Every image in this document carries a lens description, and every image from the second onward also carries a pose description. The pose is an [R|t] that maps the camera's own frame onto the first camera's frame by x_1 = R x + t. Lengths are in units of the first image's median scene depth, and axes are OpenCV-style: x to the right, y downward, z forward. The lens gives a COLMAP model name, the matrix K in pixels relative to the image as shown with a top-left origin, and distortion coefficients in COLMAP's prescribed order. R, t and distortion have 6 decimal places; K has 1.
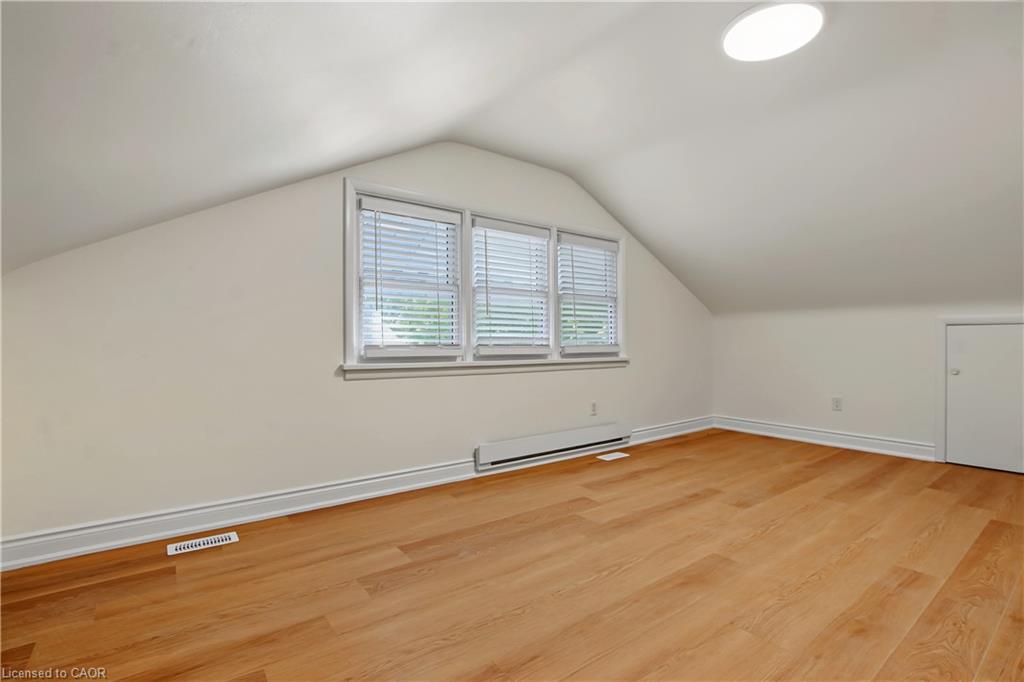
lens RADIAL K [[476.5, 0, 510.9], [0, 476.5, 344.1], [0, 0, 1]] dist [-0.032718, 0.000938]
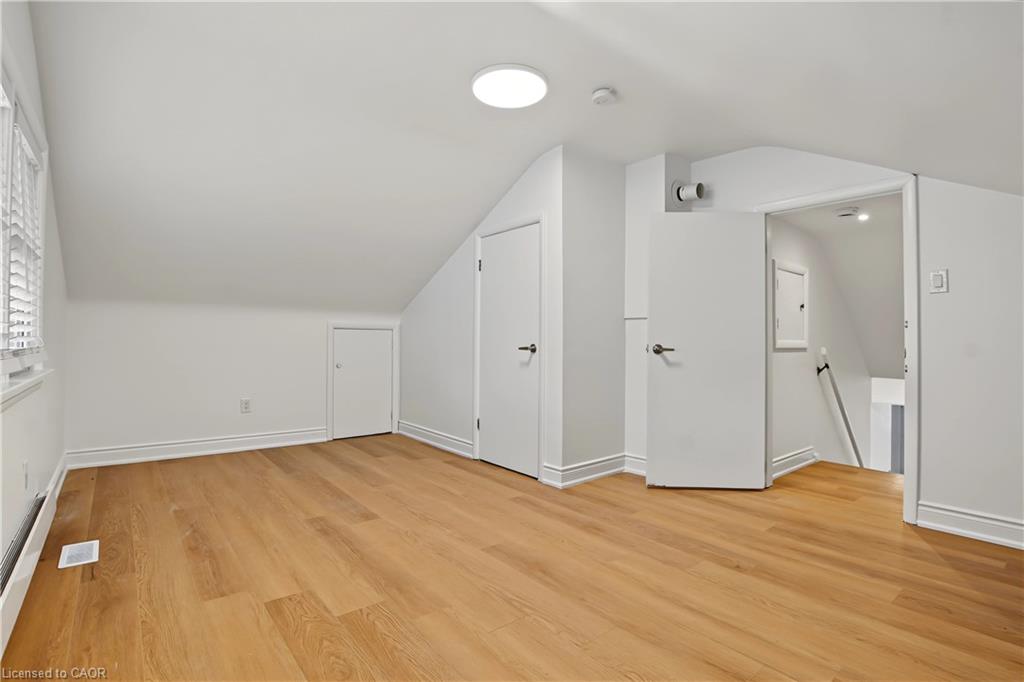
lens RADIAL K [[476.5, 0, 510.9], [0, 476.5, 344.1], [0, 0, 1]] dist [-0.032718, 0.000938]
pose [[-0.021809, -0.009100, 0.999721, -0.487207], [0.000729, 0.999958, 0.009118, -0.019387], [-0.999762, 0.000928, -0.021801, 0.744907]]
